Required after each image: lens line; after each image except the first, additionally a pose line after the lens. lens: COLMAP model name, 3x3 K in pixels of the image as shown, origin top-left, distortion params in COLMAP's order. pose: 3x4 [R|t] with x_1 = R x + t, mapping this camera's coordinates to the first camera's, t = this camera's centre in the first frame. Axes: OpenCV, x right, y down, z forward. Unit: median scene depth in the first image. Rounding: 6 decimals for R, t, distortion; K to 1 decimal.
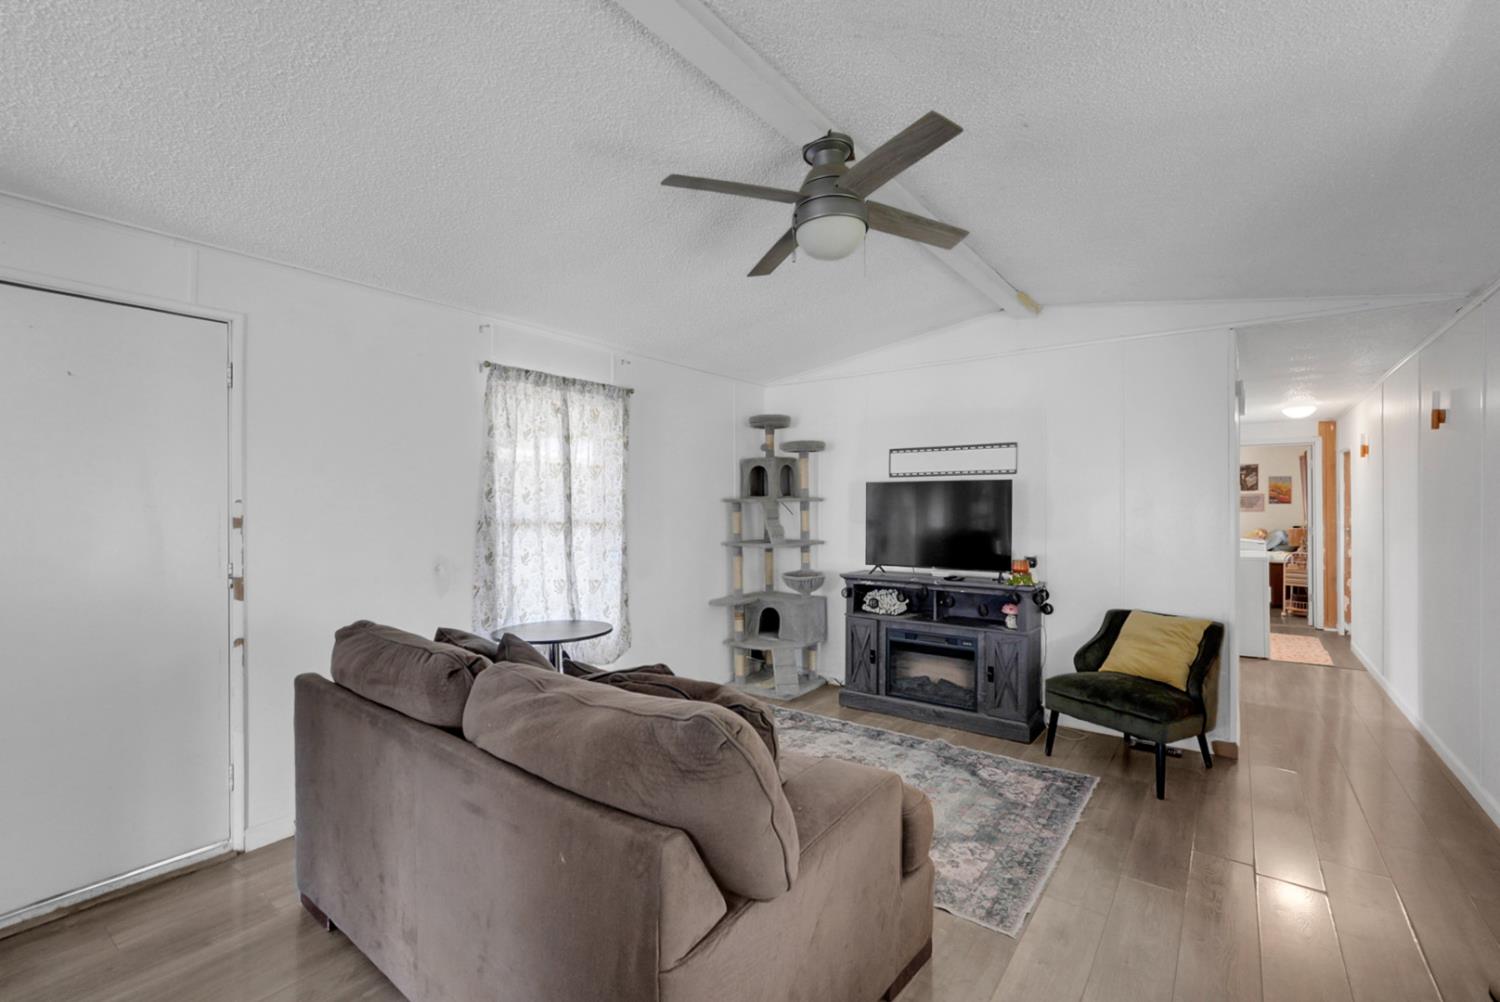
lens RADIAL K [[667.8, 0, 750.0], [0, 667.8, 501.0], [0, 0, 1]] dist [-0.011714, 0.000060]
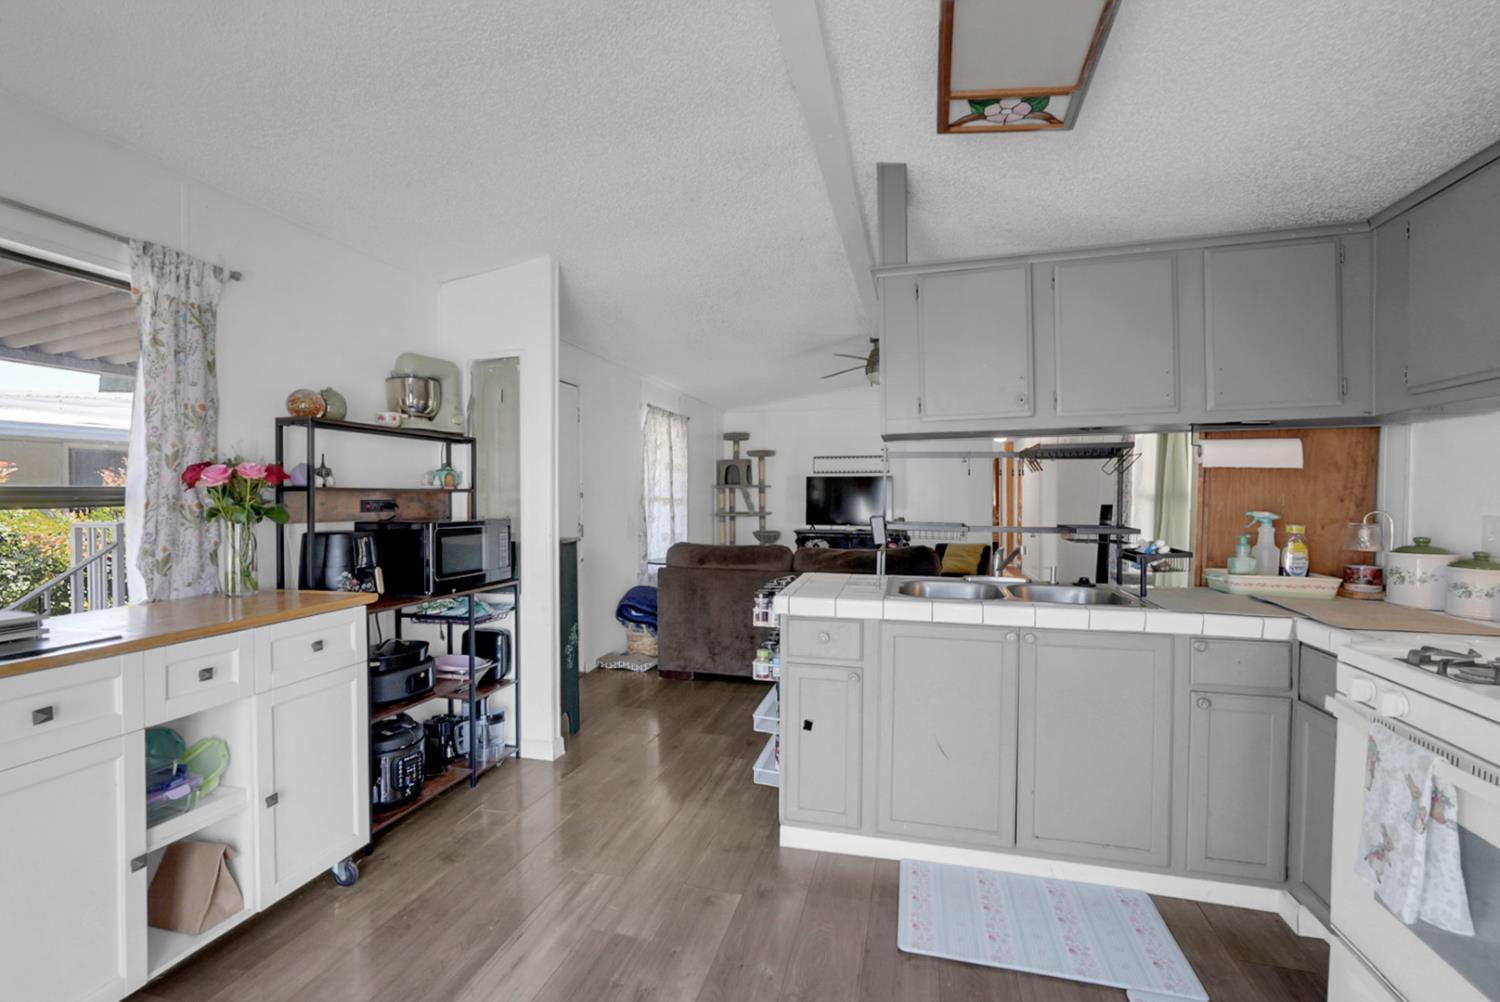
lens RADIAL K [[652.7, 0, 750.0], [0, 652.7, 501.0], [0, 0, 1]] dist [-0.010636, -0.000037]
pose [[0.928598, -0.000633, 0.371088, -0.672817], [-0.004786, 0.999895, 0.013682, 0.014882], [-0.371057, -0.014481, 0.928497, -0.564225]]
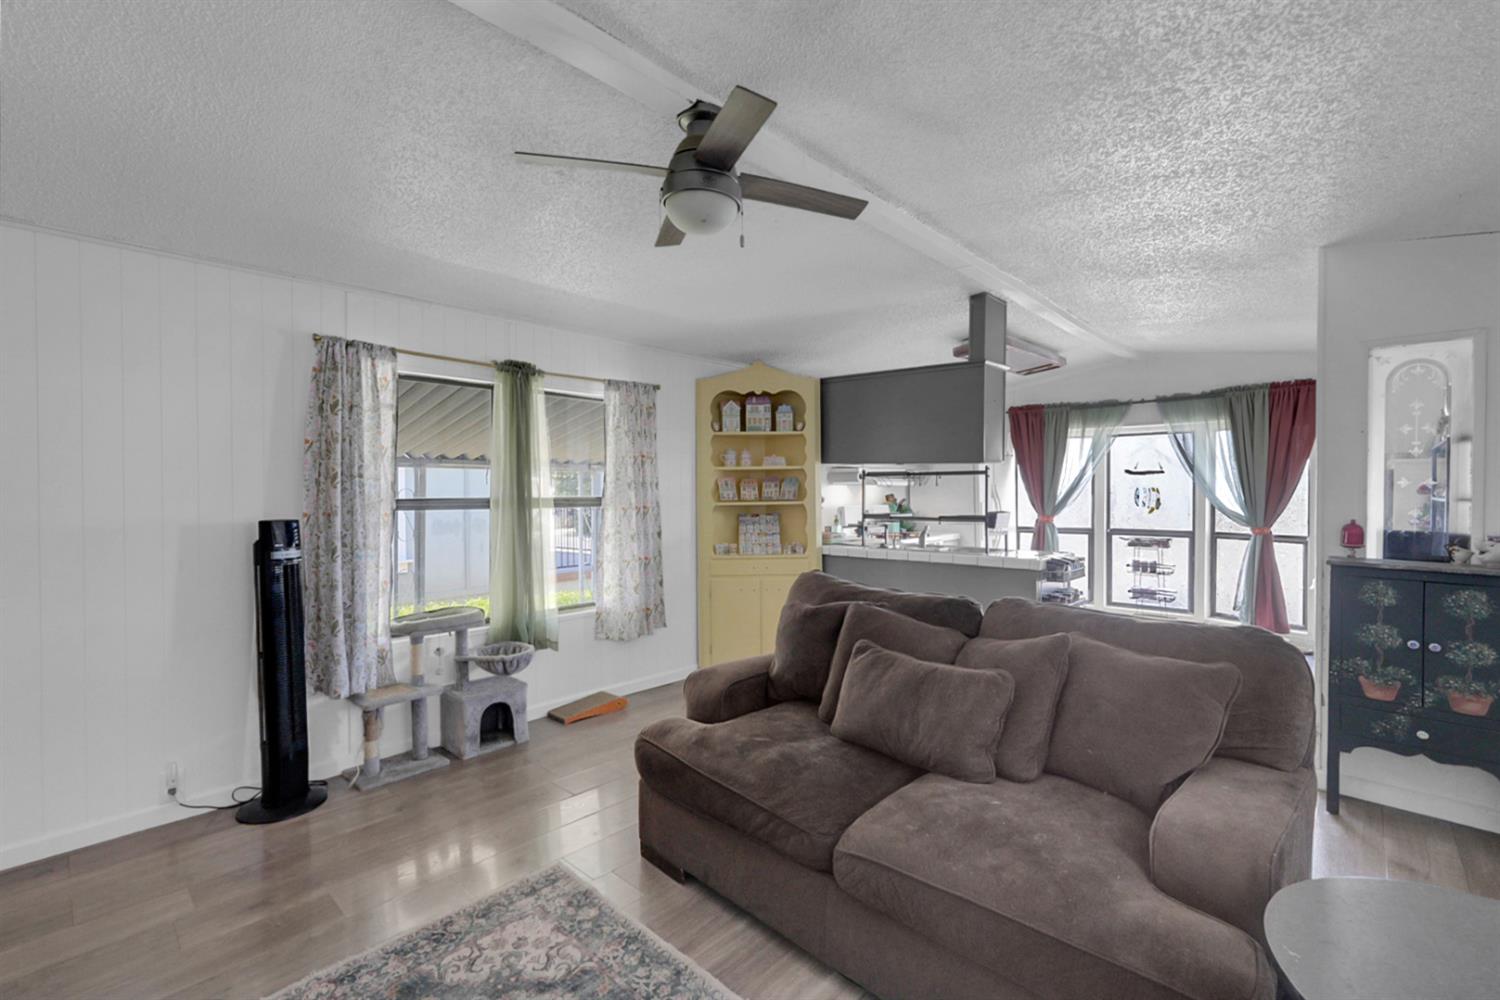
lens RADIAL K [[652.7, 0, 750.0], [0, 652.7, 500.0], [0, 0, 1]] dist [-0.010636, -0.000037]
pose [[-0.993401, 0.001026, 0.114691, -0.034826], [0.002597, 0.999905, 0.013548, 0.006061], [-0.114666, 0.013756, -0.993309, 1.119880]]
